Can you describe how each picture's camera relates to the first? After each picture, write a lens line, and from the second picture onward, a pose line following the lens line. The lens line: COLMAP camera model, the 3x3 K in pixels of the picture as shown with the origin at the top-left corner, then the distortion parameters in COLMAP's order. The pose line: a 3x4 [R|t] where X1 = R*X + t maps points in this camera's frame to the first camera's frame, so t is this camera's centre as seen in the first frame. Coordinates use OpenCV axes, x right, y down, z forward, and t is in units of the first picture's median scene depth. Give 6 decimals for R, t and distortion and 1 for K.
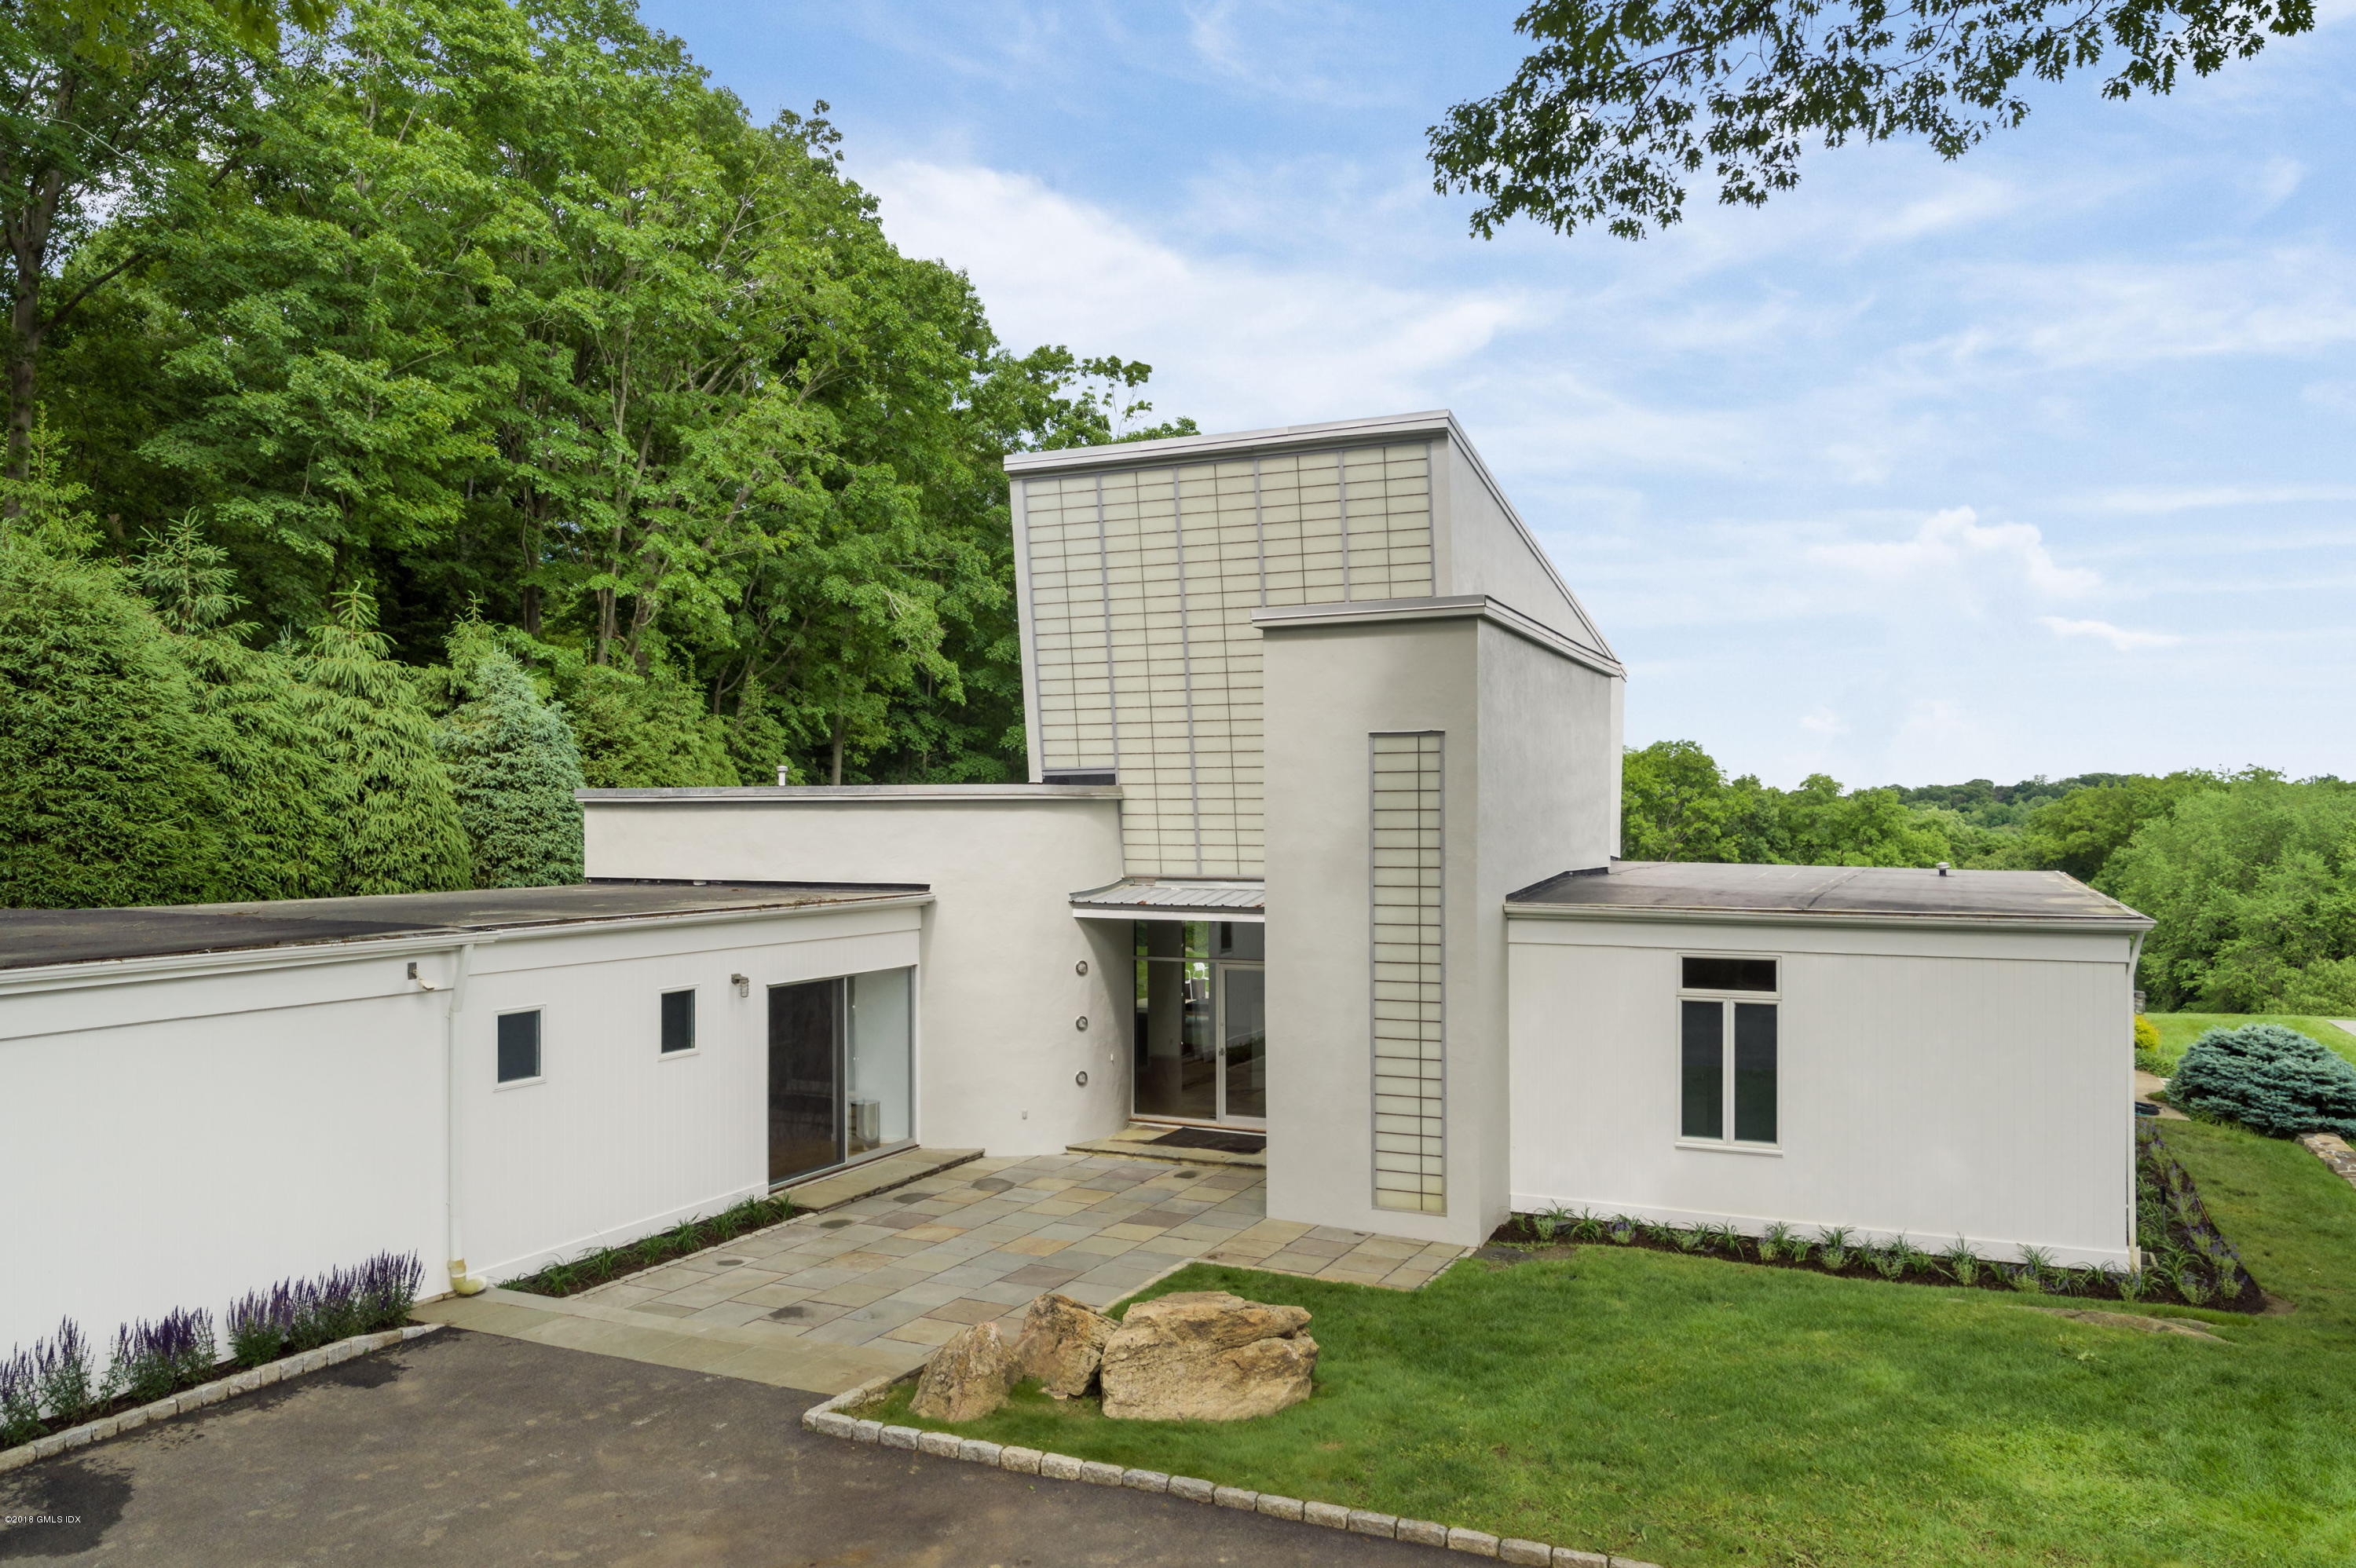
lens RADIAL K [[1634.1, 0, 1178.0], [0, 1634.1, 784.0], [0, 0, 1]] dist [0.002416, -0.000526]
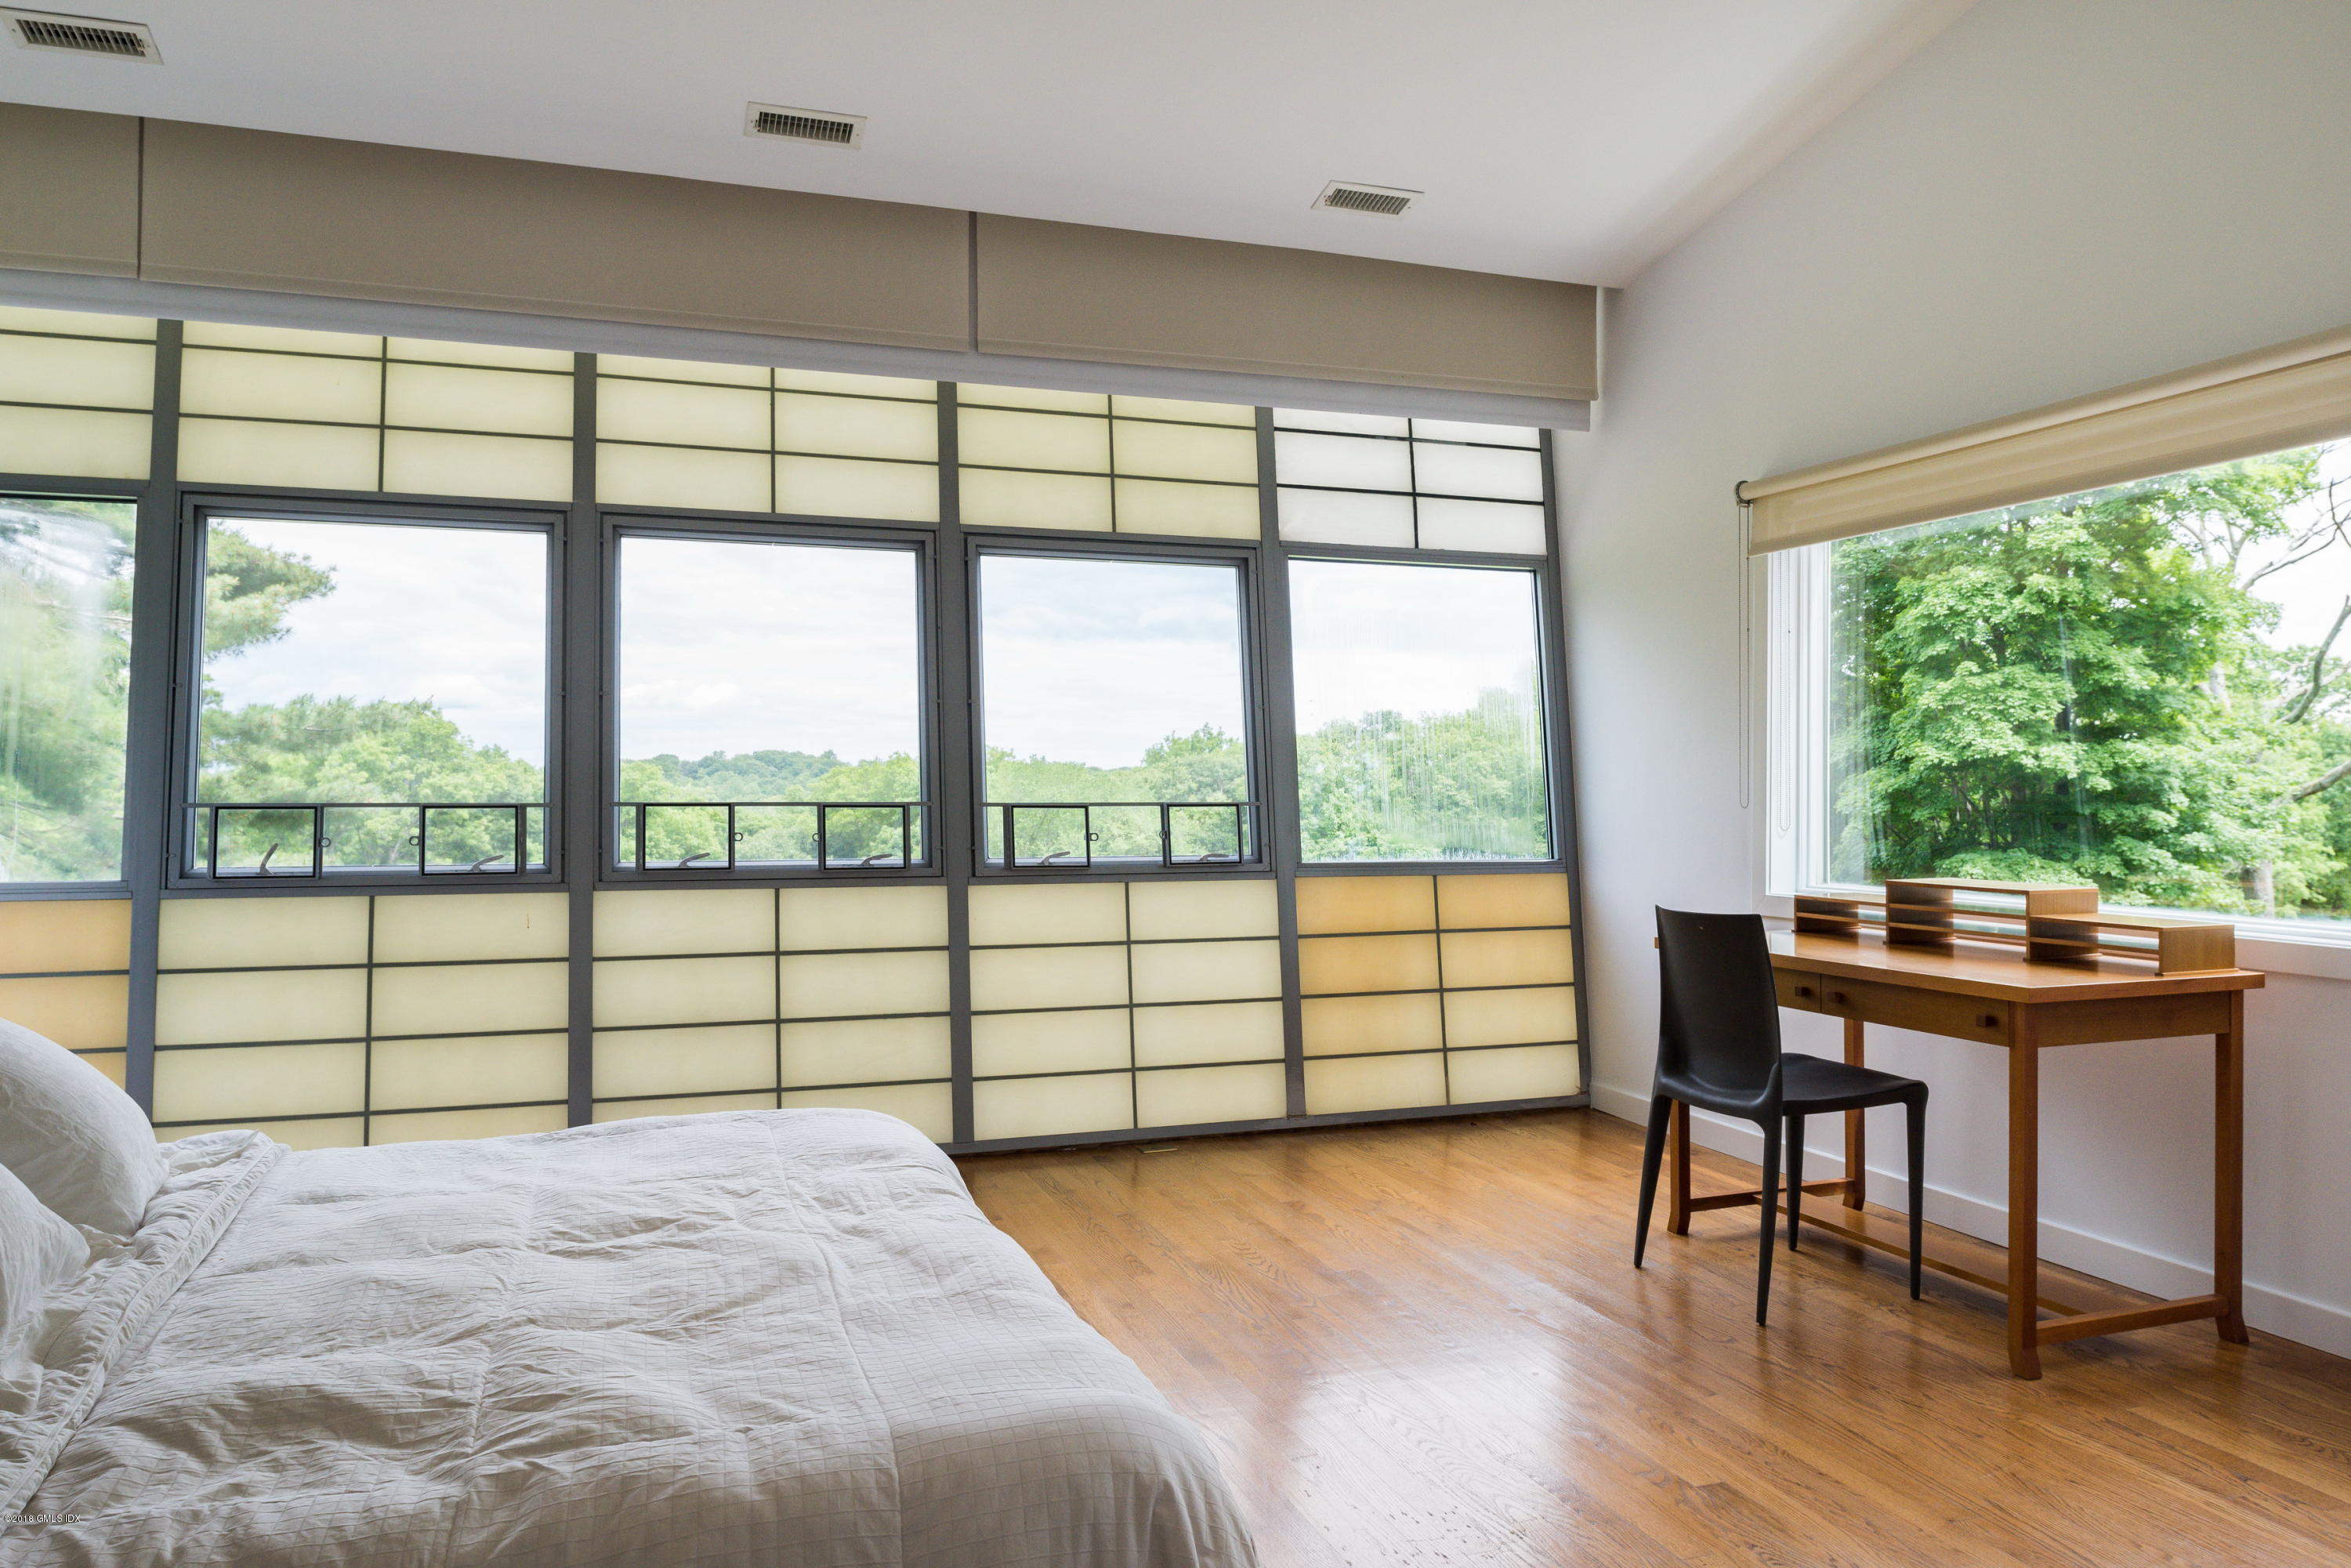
lens RADIAL K [[1624.6, 0, 1175.5], [0, 1624.6, 784.0], [0, 0, 1]] dist [0.001289, -0.000325]
pose [[0.717210, 0.002515, 0.696852, 0.016267], [-0.014232, 0.999838, 0.011038, -0.000013], [-0.696712, -0.017834, 0.717130, 0.161896]]
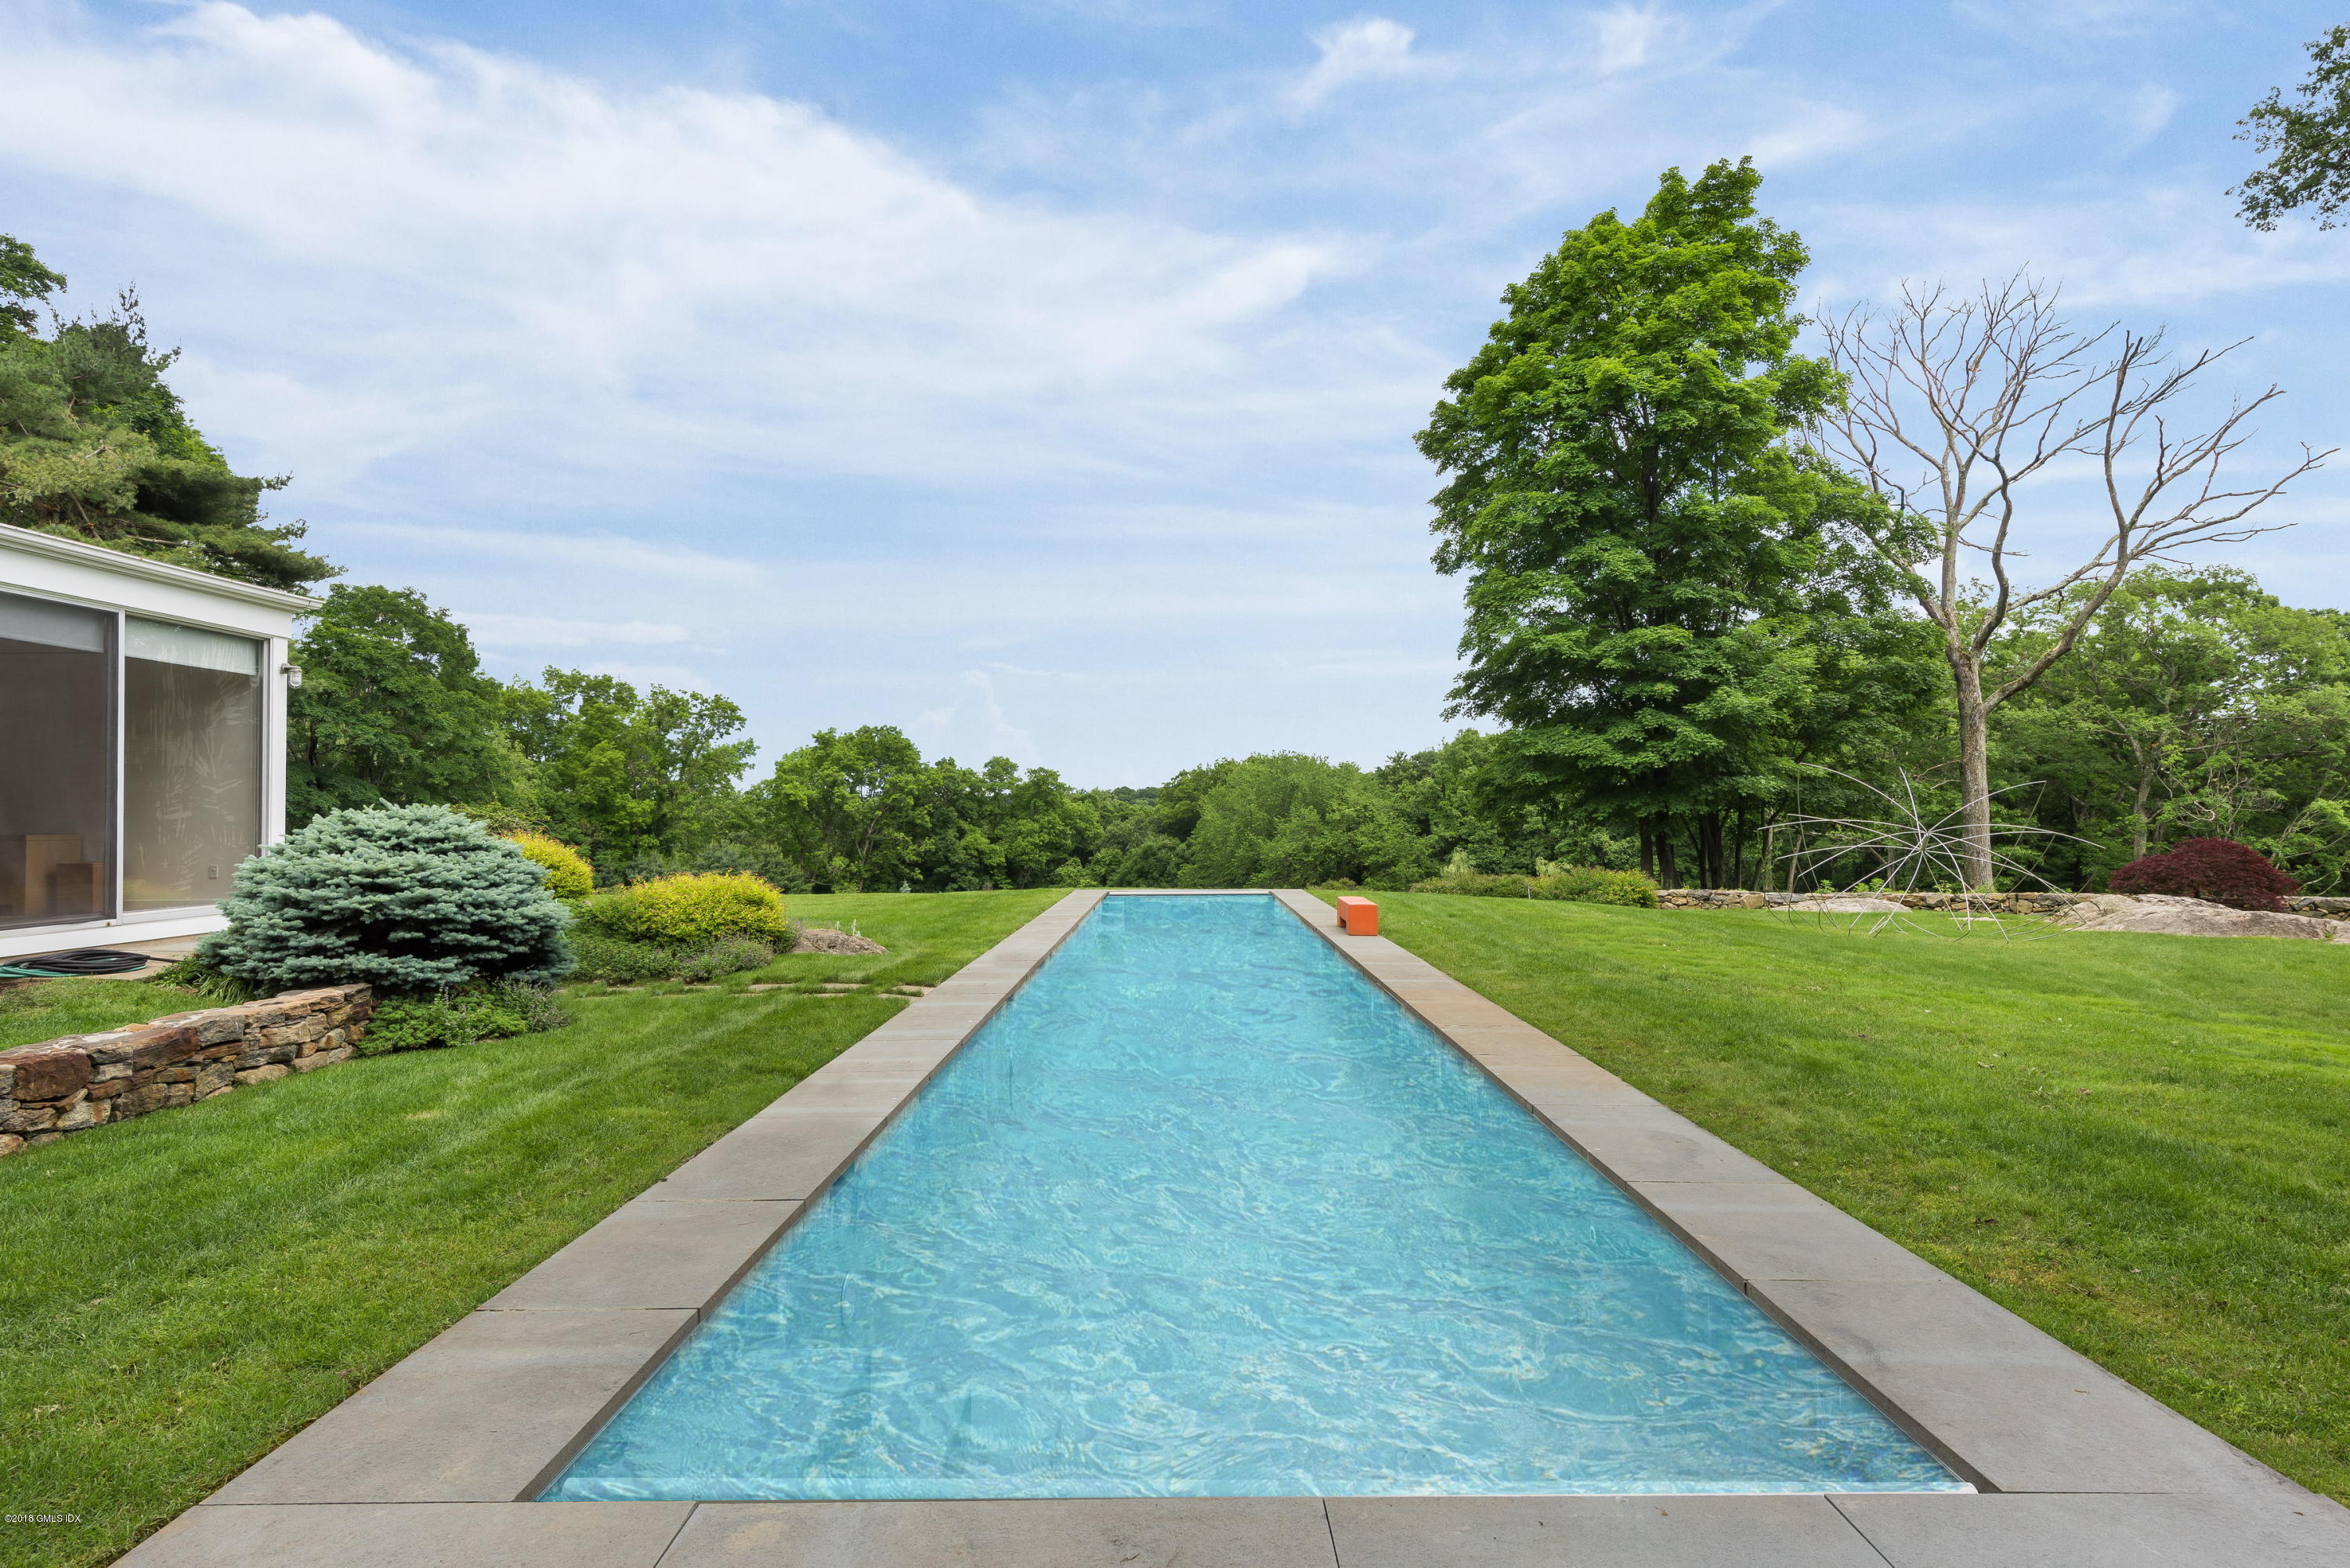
lens RADIAL K [[1278.4, 0, 1175.0], [0, 1278.4, 784.0], [0, 0, 1]] dist [0.023644, -0.000487]
pose [[0.905033, 0.005930, 0.425300, 0.106998], [-0.003538, 0.999973, -0.006413, 0.021497], [-0.425326, 0.004299, 0.905030, 0.075263]]
